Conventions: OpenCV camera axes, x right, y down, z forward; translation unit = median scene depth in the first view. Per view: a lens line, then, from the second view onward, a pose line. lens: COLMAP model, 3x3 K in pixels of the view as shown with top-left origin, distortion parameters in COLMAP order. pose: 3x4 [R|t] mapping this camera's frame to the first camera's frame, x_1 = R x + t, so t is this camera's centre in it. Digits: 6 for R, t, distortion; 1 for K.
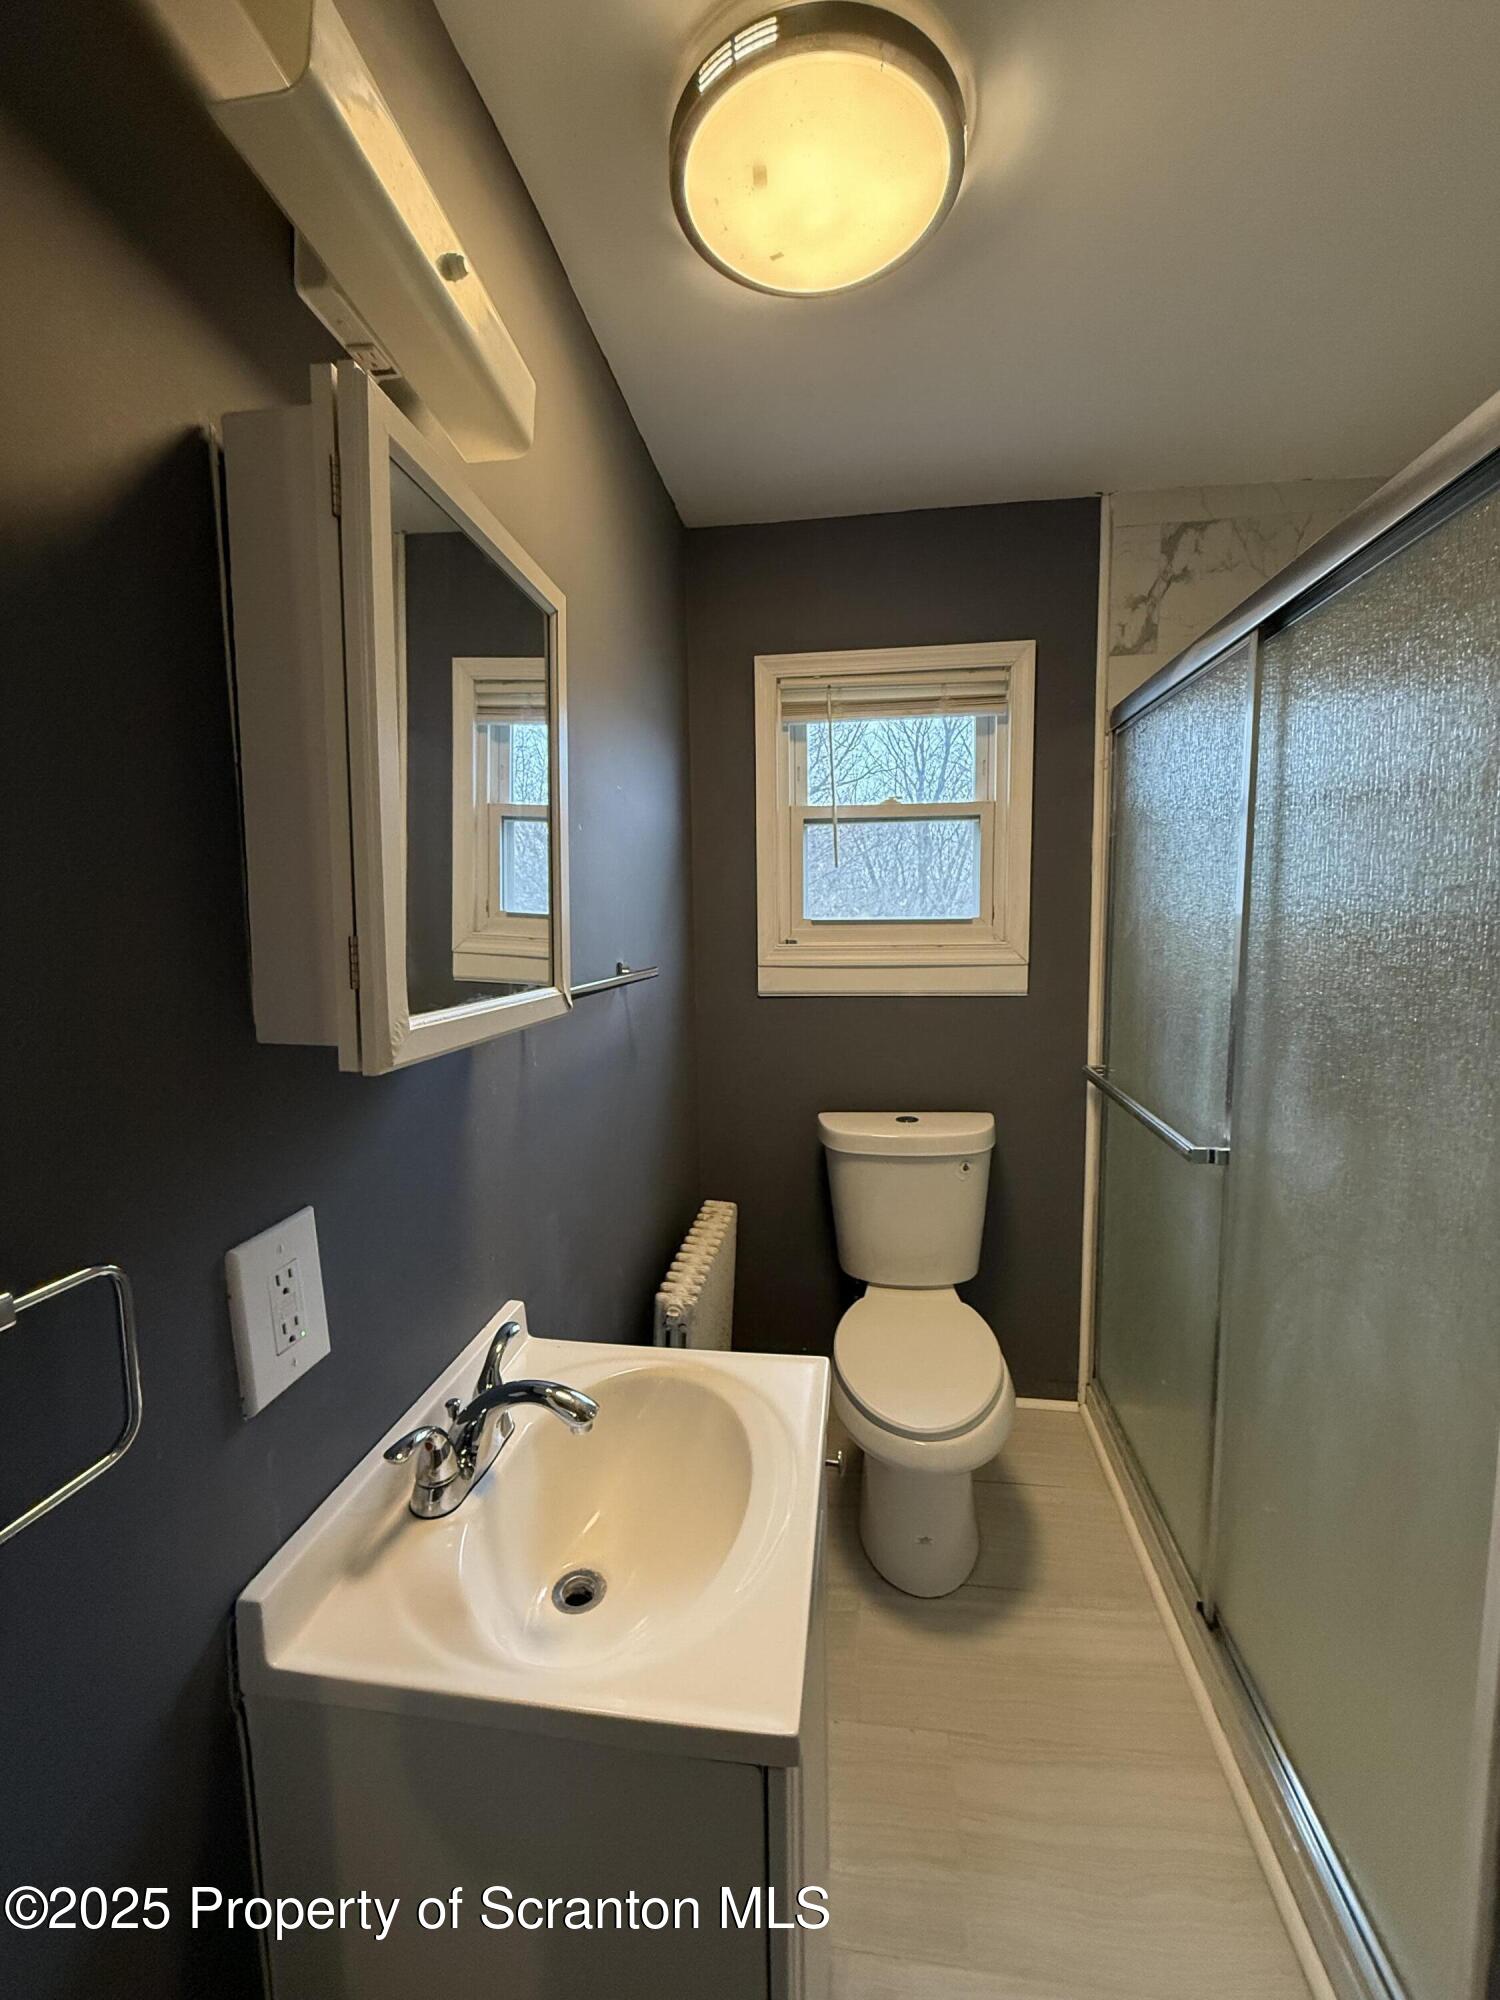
lens RADIAL K [[797.2, 0, 753.6], [0, 797.2, 994.0], [0, 0, 1]] dist [-0.002104, 0.000527]
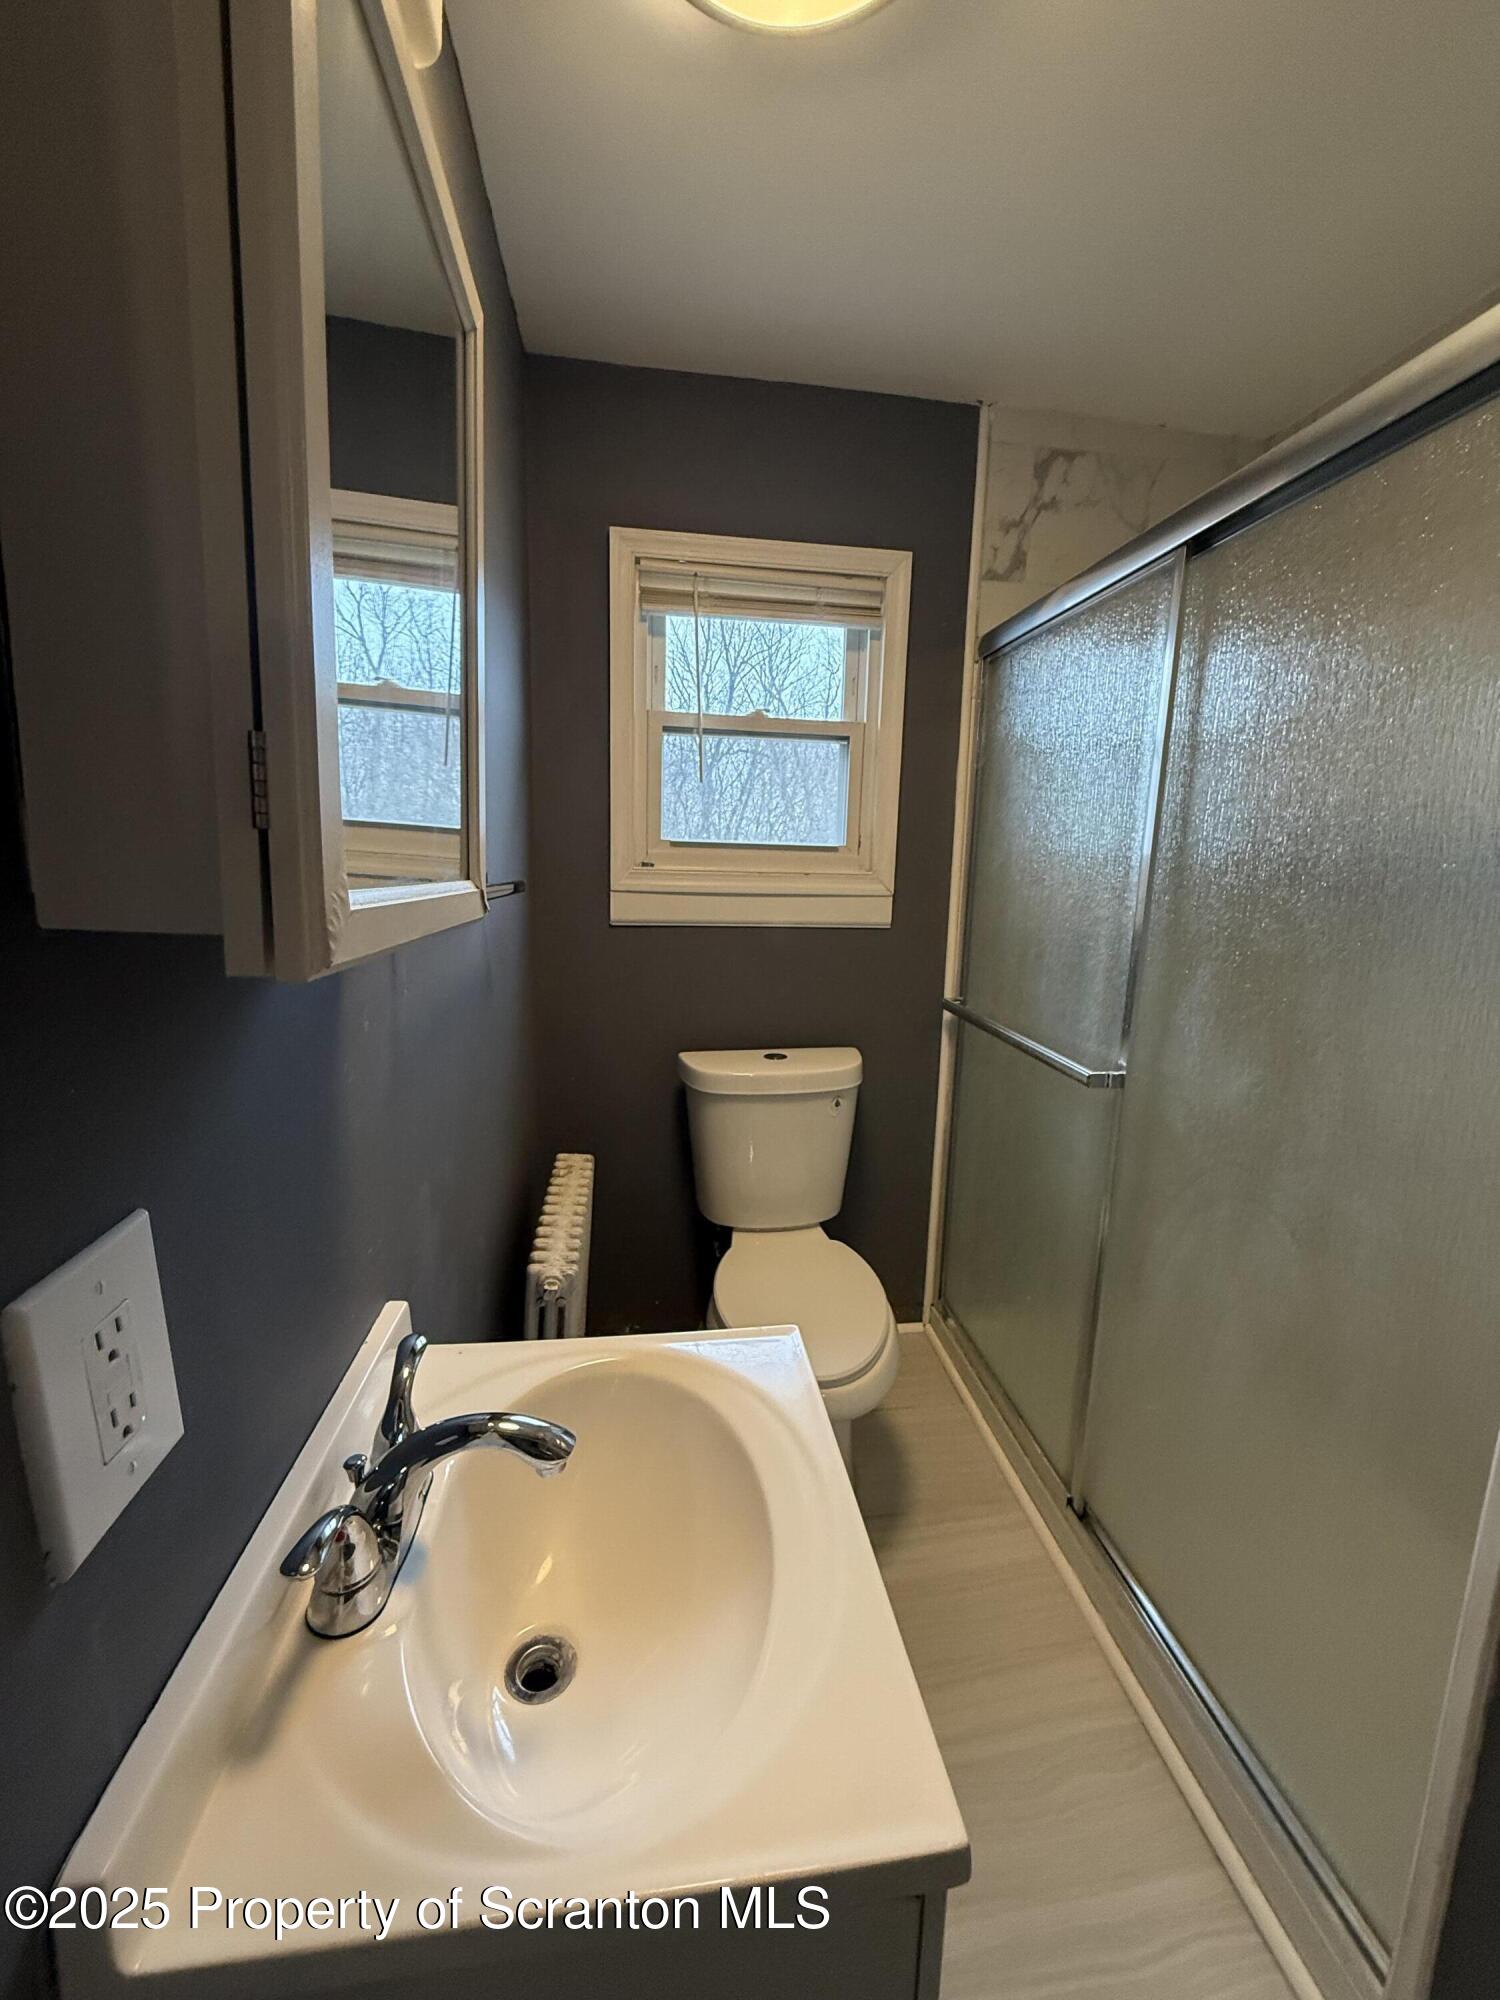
lens RADIAL K [[797.2, 0, 754.4], [0, 797.2, 994.4], [0, 0, 1]] dist [-0.002104, 0.000527]
pose [[0.960958, -0.008141, 0.276573, -0.110184], [-0.011083, 0.997632, 0.067873, 0.023417], [-0.276471, -0.068288, 0.958593, 0.122273]]
